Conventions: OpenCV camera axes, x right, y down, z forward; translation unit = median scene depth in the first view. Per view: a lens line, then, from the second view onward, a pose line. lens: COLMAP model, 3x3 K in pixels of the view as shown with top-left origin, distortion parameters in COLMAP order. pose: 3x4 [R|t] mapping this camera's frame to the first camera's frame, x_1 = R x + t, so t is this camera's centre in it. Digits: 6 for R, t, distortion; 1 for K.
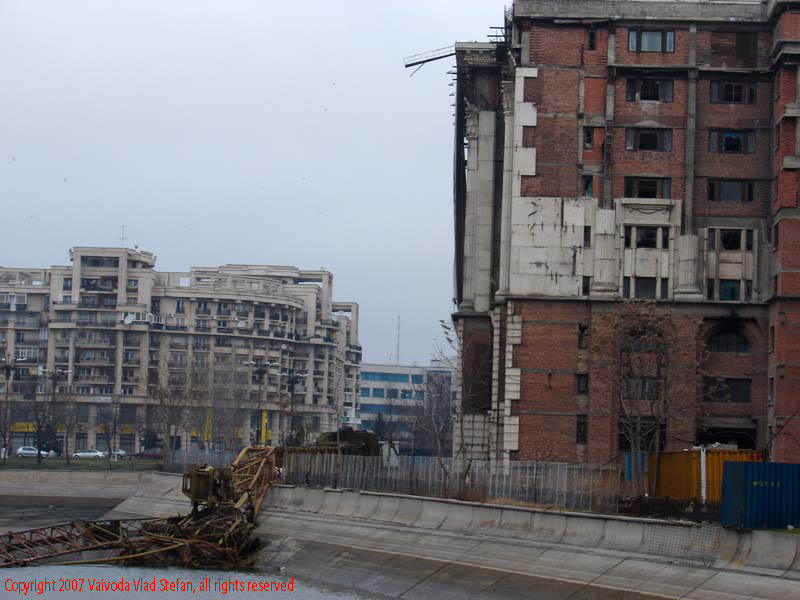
lens RADIAL K [[2256.7, 0, 400.0], [0, 2256.7, 300.0], [0, 0, 1]] dist [0.113584, 0.724834]
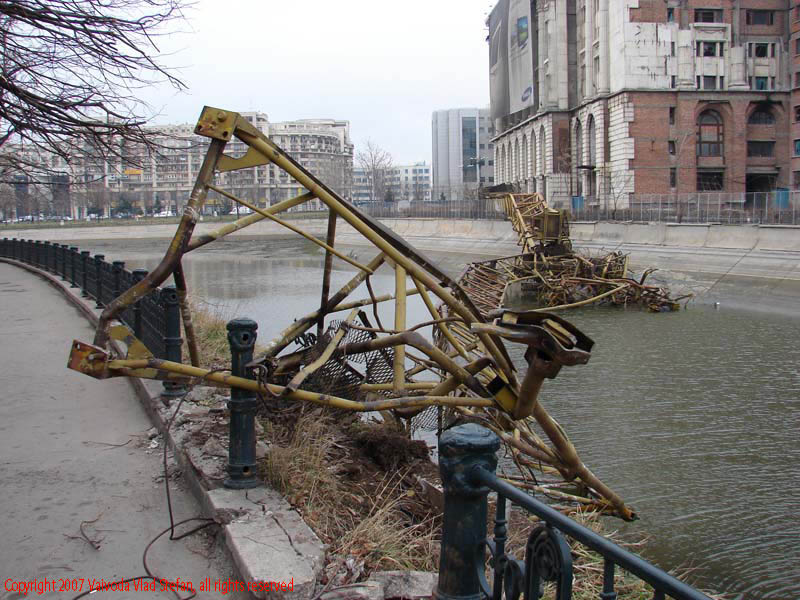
lens RADIAL K [[862.0, 0, 420.0], [0, 862.0, 299.8], [0, 0, 1]] dist [-0.213524, 0.268596]
pose [[0.991537, -0.059514, 0.115381, -0.072898], [0.038442, 0.983473, 0.176925, 0.014364], [-0.124003, -0.170992, 0.977438, 0.208257]]
